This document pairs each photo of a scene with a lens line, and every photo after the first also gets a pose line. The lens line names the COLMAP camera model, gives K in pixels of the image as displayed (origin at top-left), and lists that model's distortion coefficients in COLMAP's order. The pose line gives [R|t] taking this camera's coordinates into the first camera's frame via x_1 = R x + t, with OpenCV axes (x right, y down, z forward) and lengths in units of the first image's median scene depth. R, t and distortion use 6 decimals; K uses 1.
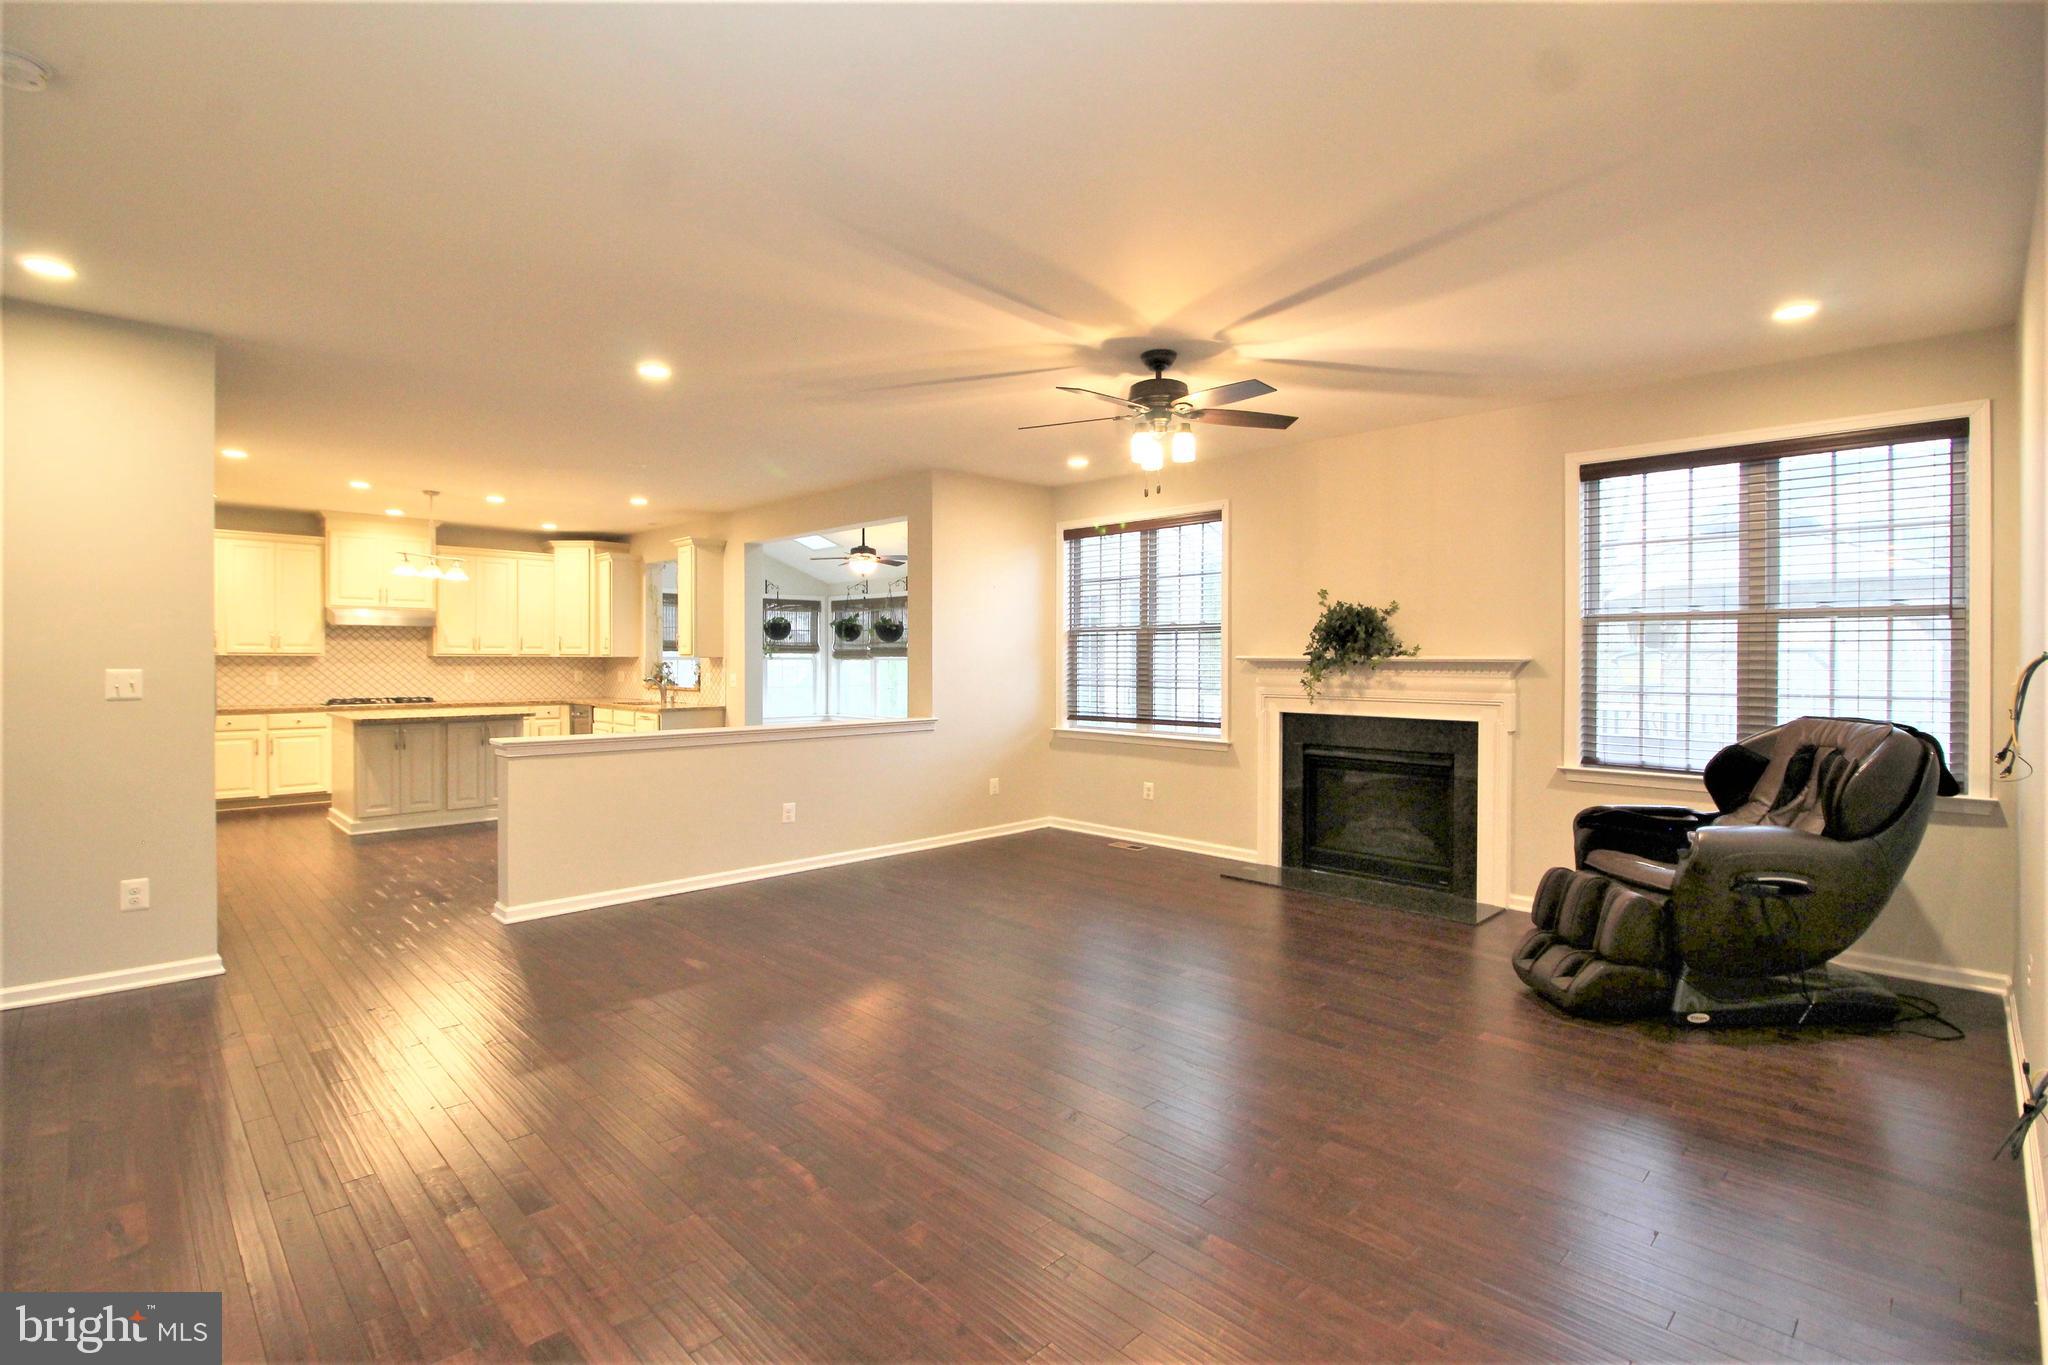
lens RADIAL K [[950.1, 0, 1003.7], [0, 950.1, 670.0], [0, 0, 1]] dist [0.002285, -0.011163]
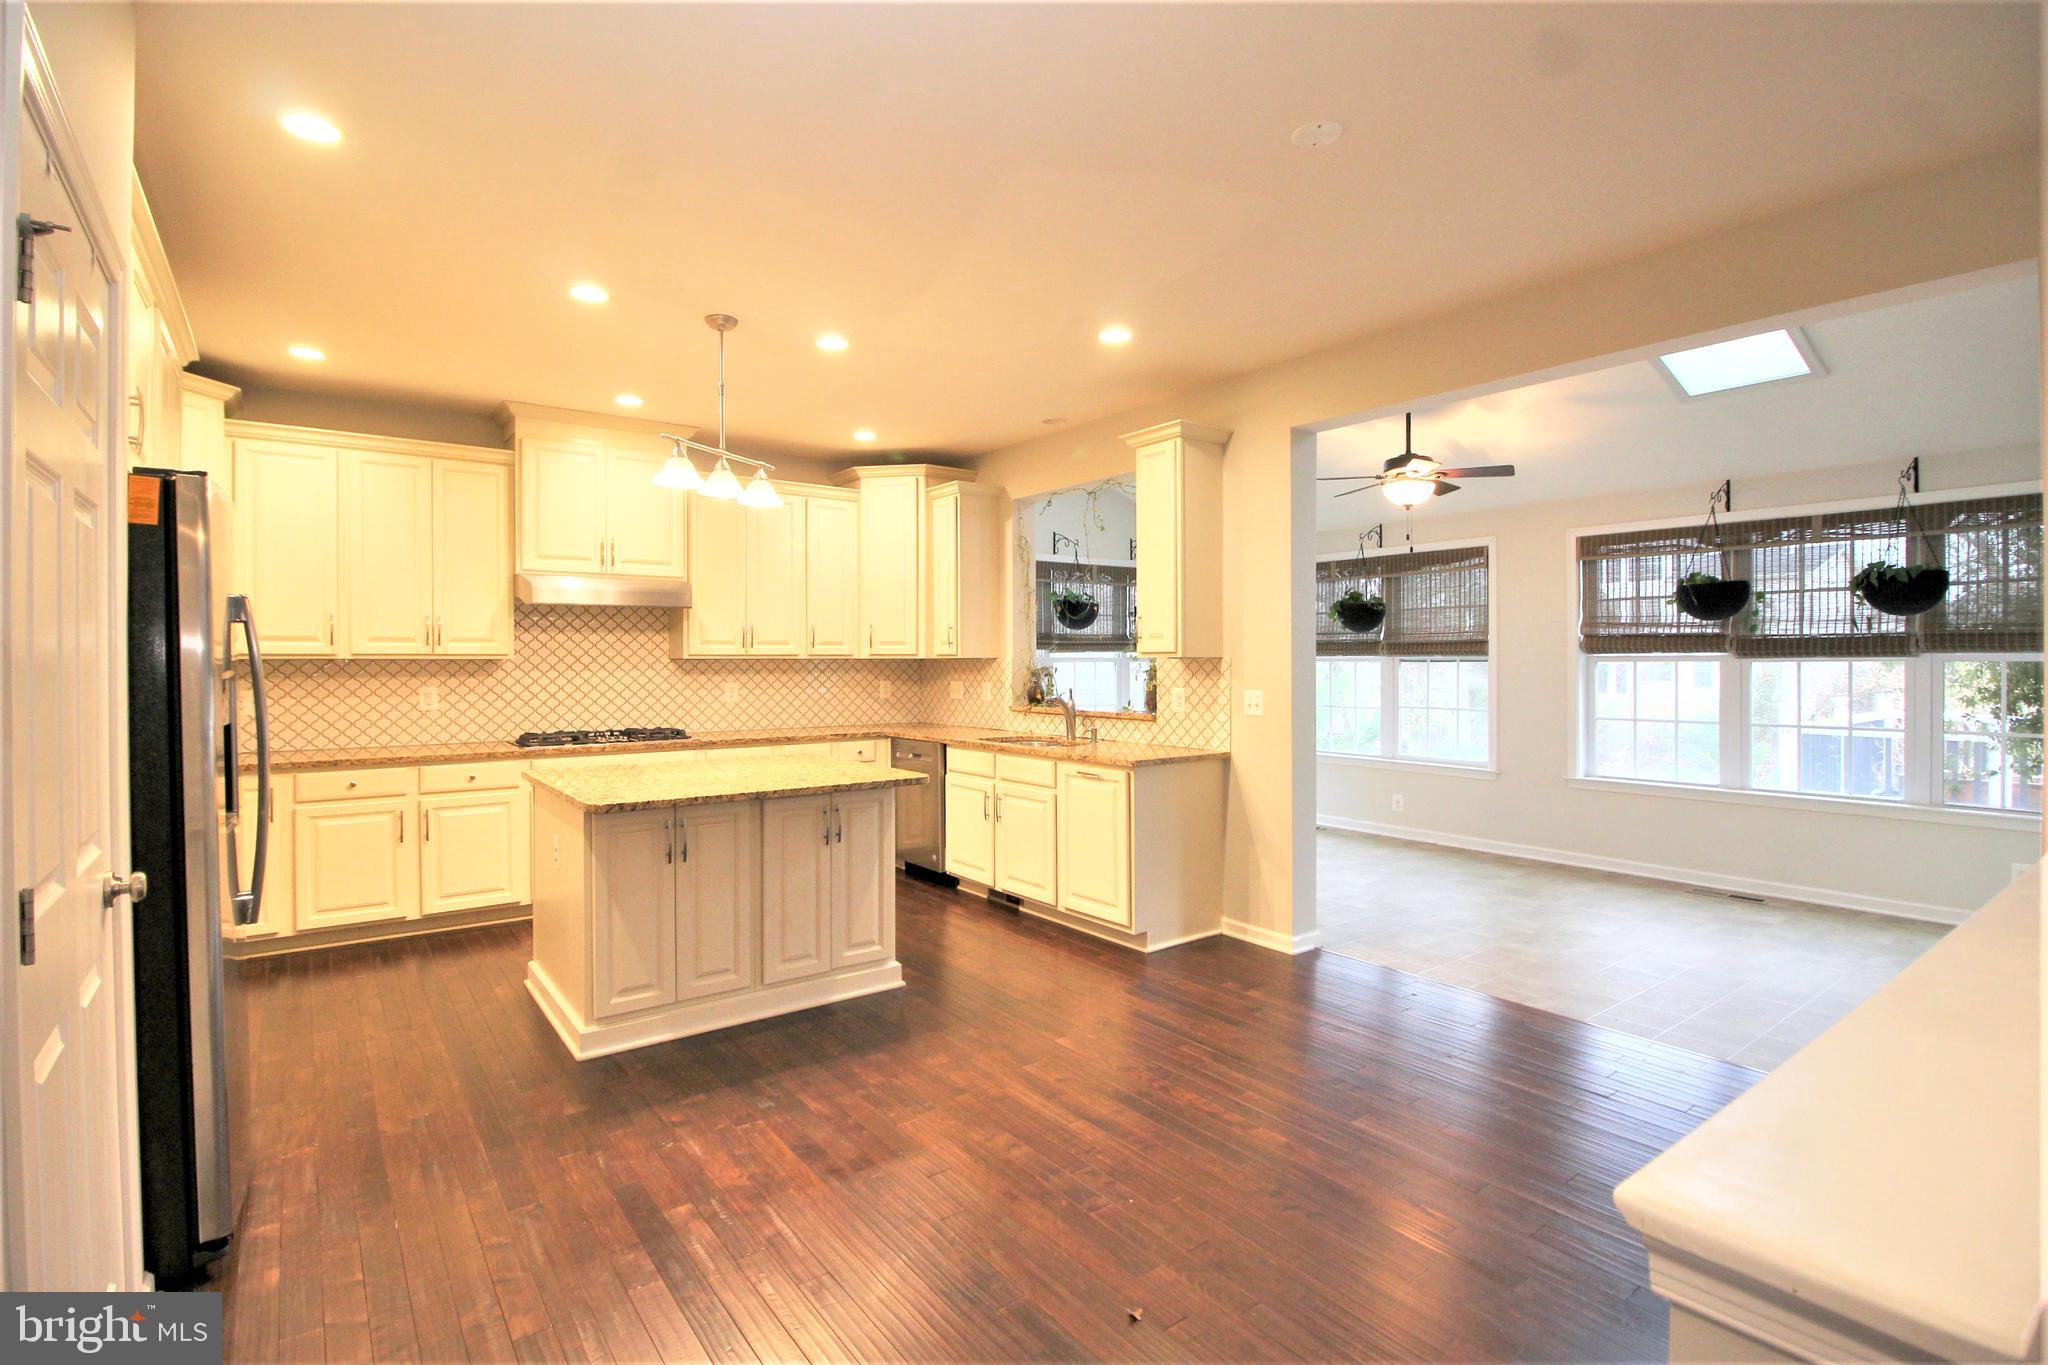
lens RADIAL K [[950.1, 0, 1003.7], [0, 950.1, 670.0], [0, 0, 1]] dist [0.002285, -0.011163]
pose [[0.991433, -0.004577, -0.130535, -0.439236], [0.004410, 0.999989, -0.001570, -0.007638], [0.130541, 0.000981, 0.991442, 0.593391]]
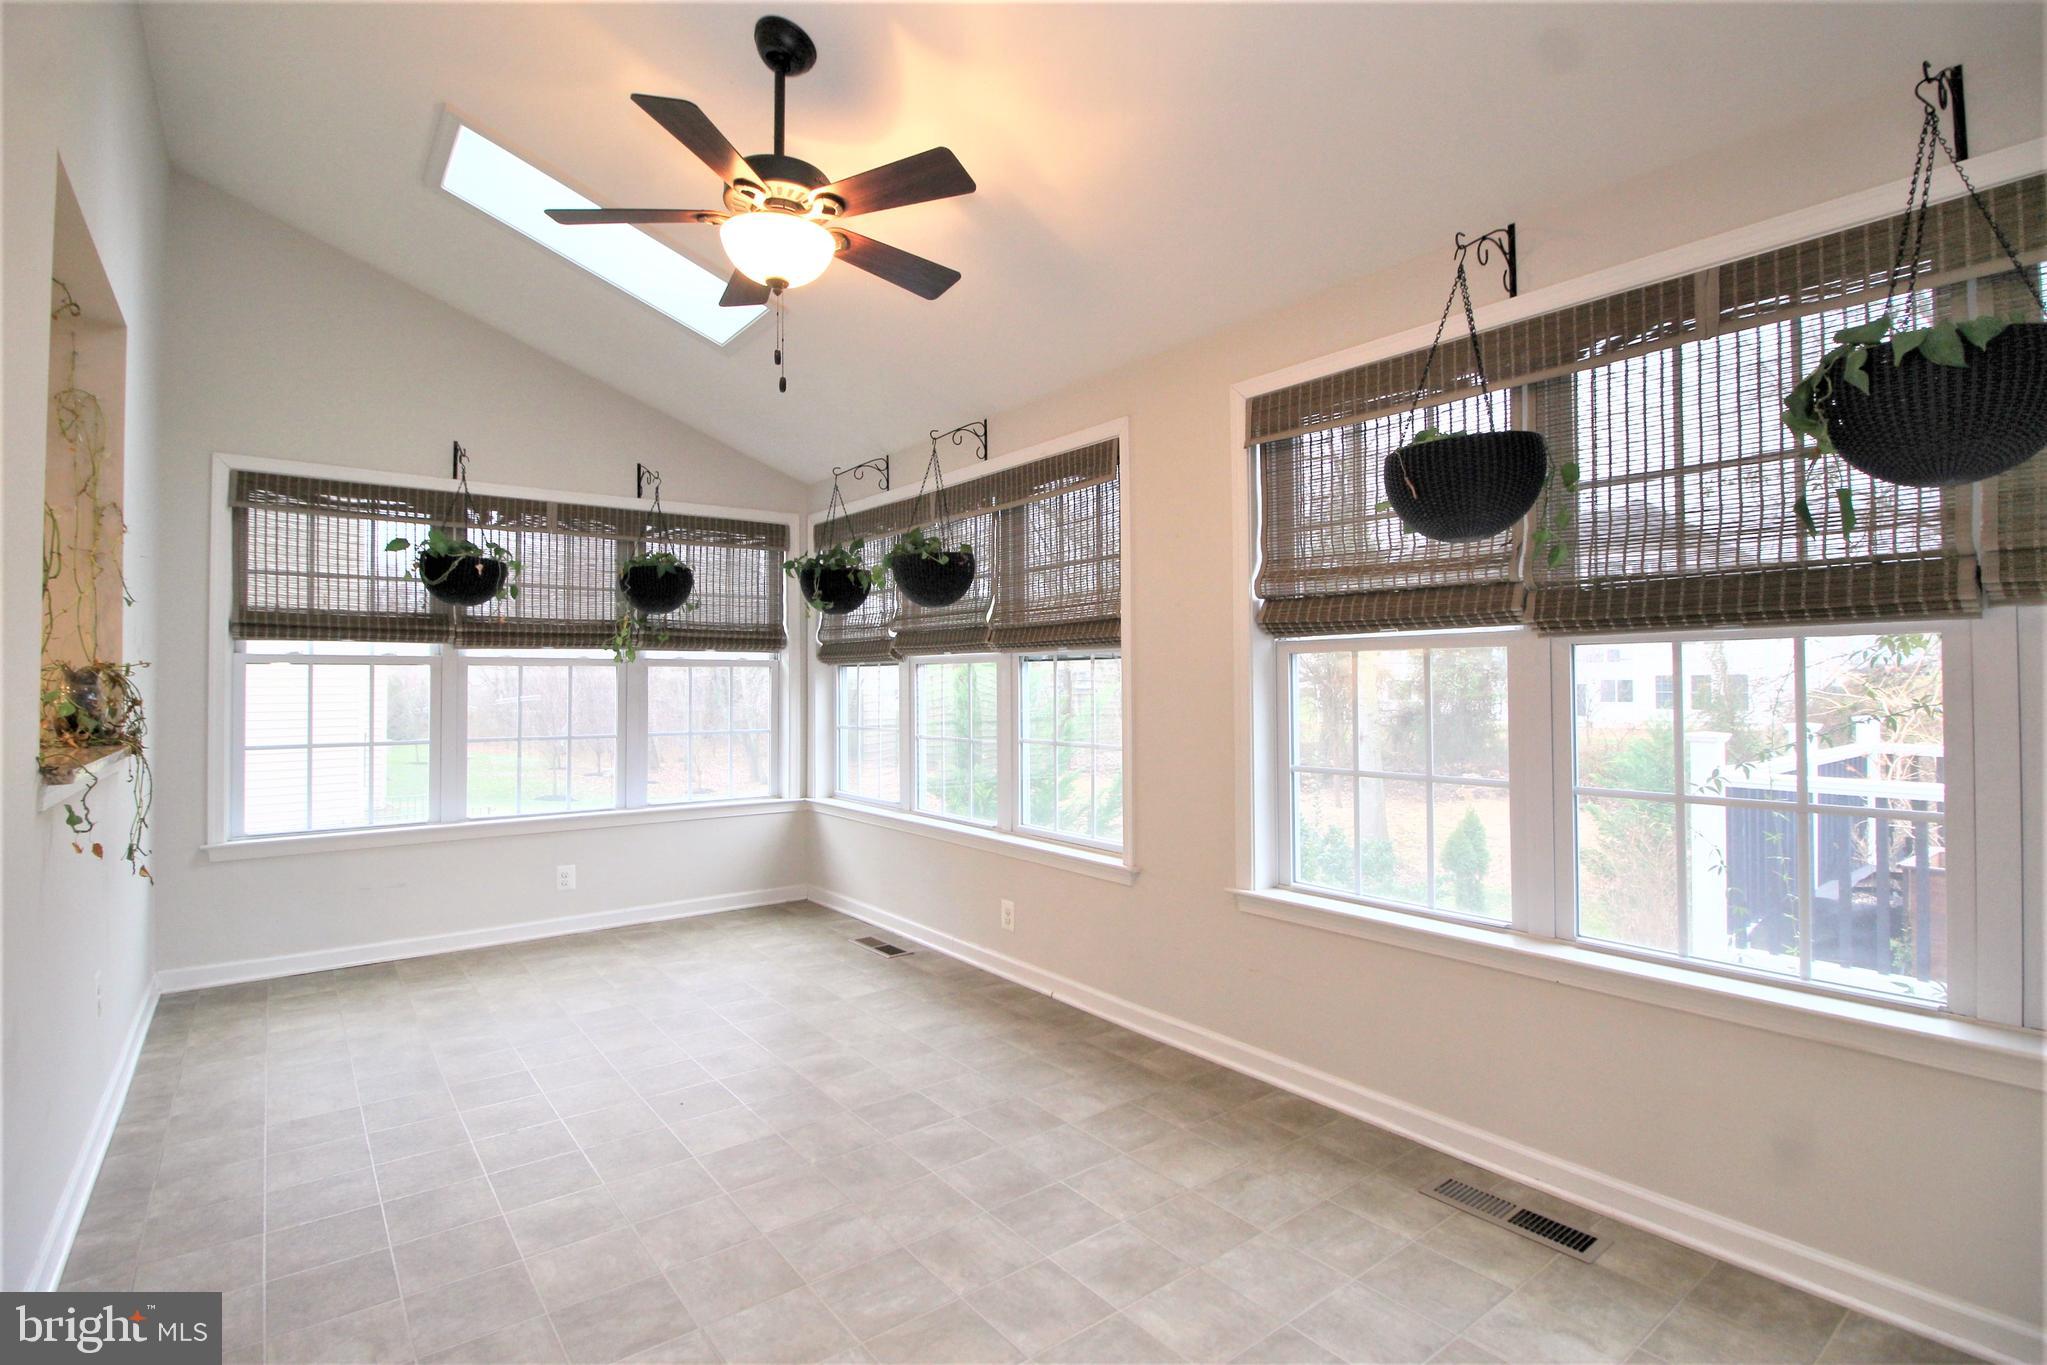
lens RADIAL K [[949.7, 0, 1003.2], [0, 949.7, 670.0], [0, 0, 1]] dist [0.002285, -0.011163]
pose [[0.993579, -0.008575, -0.112816, -0.095891], [0.005763, 0.999665, -0.025233, 0.003323], [0.112994, 0.024421, 0.993296, 1.087283]]
